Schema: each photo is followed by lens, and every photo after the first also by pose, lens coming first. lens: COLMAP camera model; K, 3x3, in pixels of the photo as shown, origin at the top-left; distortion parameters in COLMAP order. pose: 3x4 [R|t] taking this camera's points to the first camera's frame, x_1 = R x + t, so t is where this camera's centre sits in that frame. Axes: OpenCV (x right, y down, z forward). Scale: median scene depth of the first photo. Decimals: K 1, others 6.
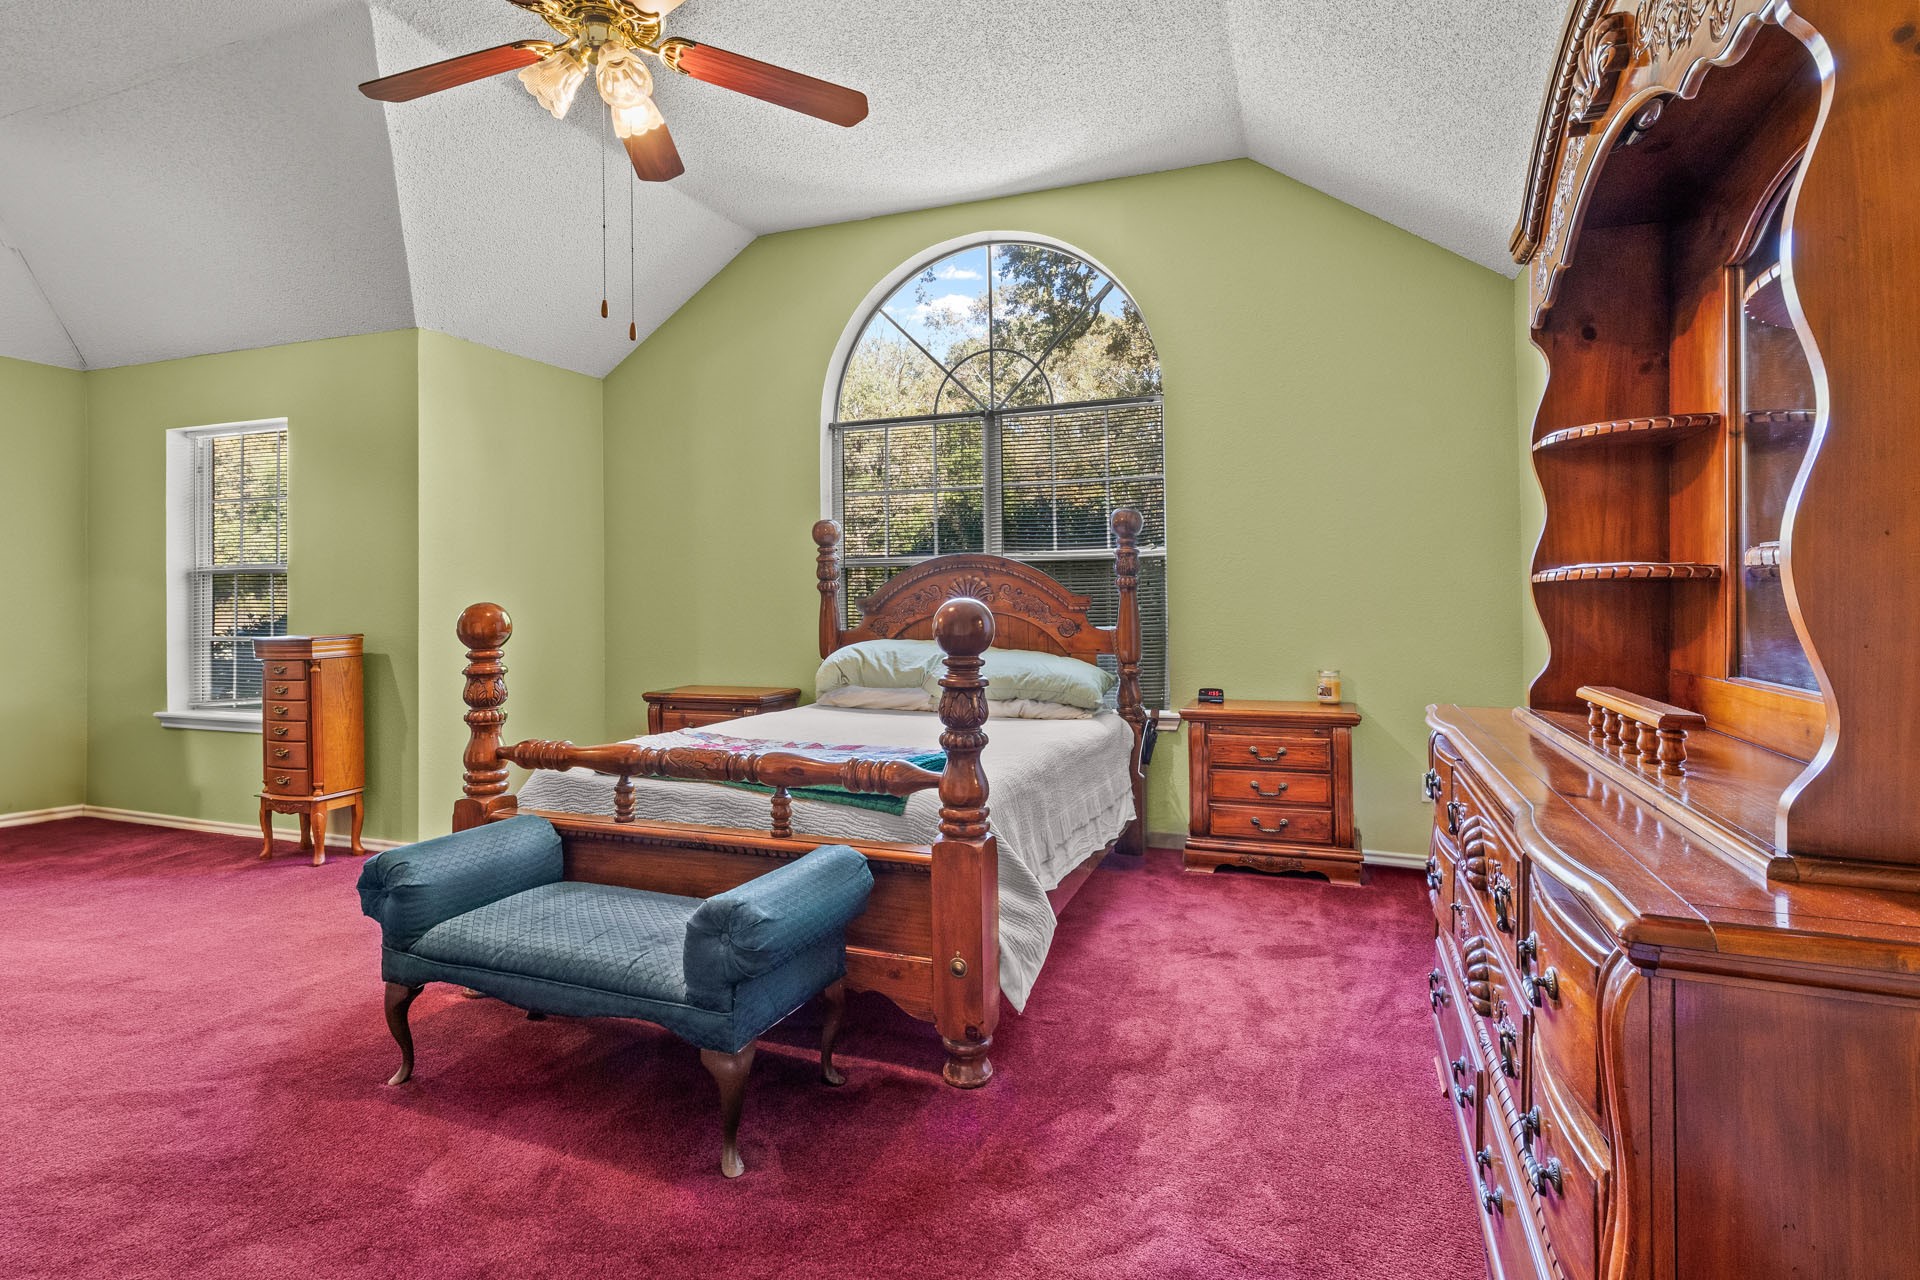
lens RADIAL K [[986.5, 0, 969.3], [0, 986.5, 625.8], [0, 0, 1]] dist [0.000799, 0.000628]
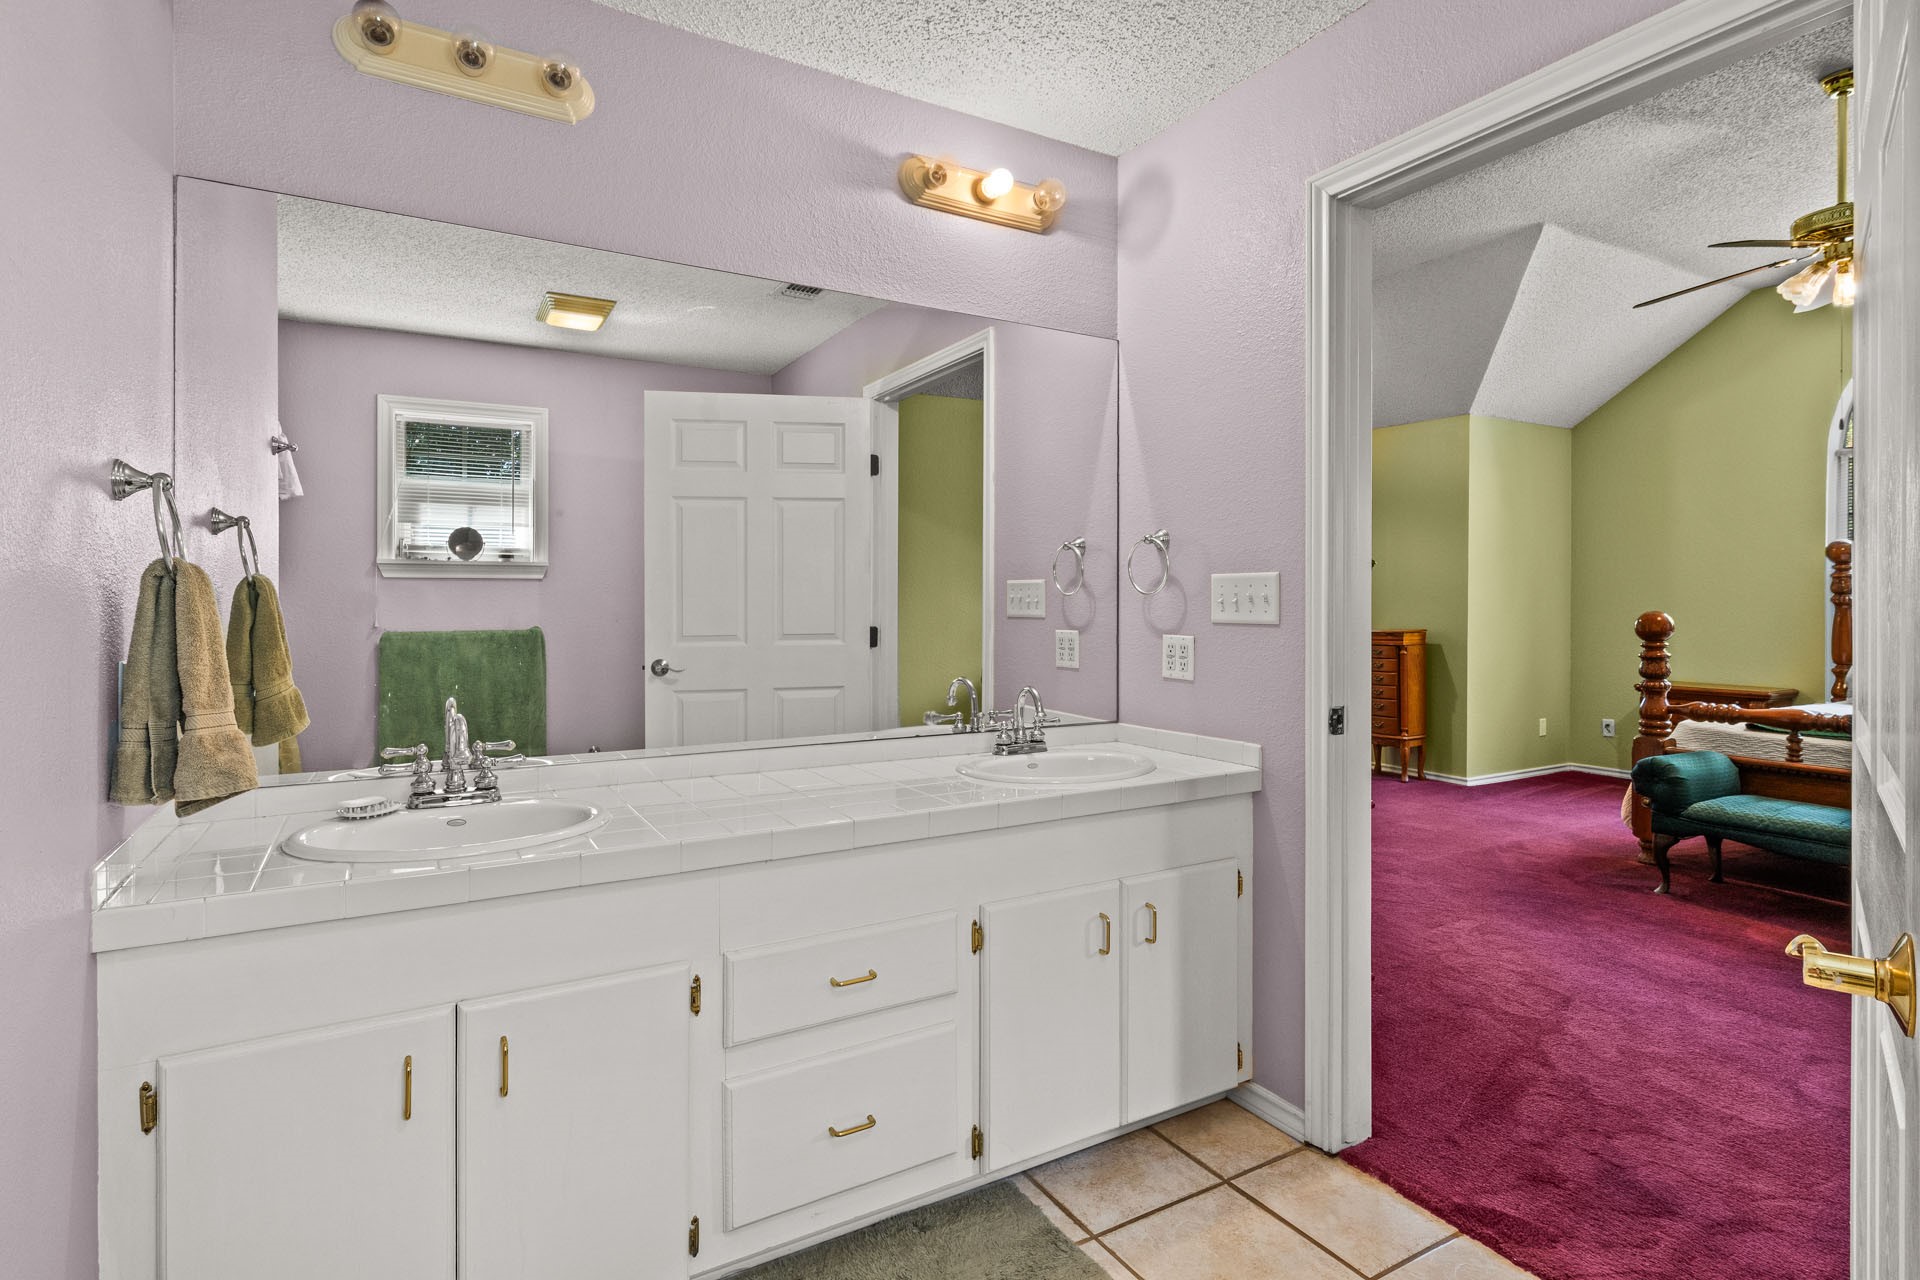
lens RADIAL K [[958.9, 0, 960.0], [0, 958.9, 640.0], [0, 0, 1]] dist [0.000062, -0.000048]
pose [[0.760972, 0.034978, -0.647841, -0.348962], [-0.027232, 0.999388, 0.021970, 0.017565], [0.648213, 0.000923, 0.761459, -0.834075]]
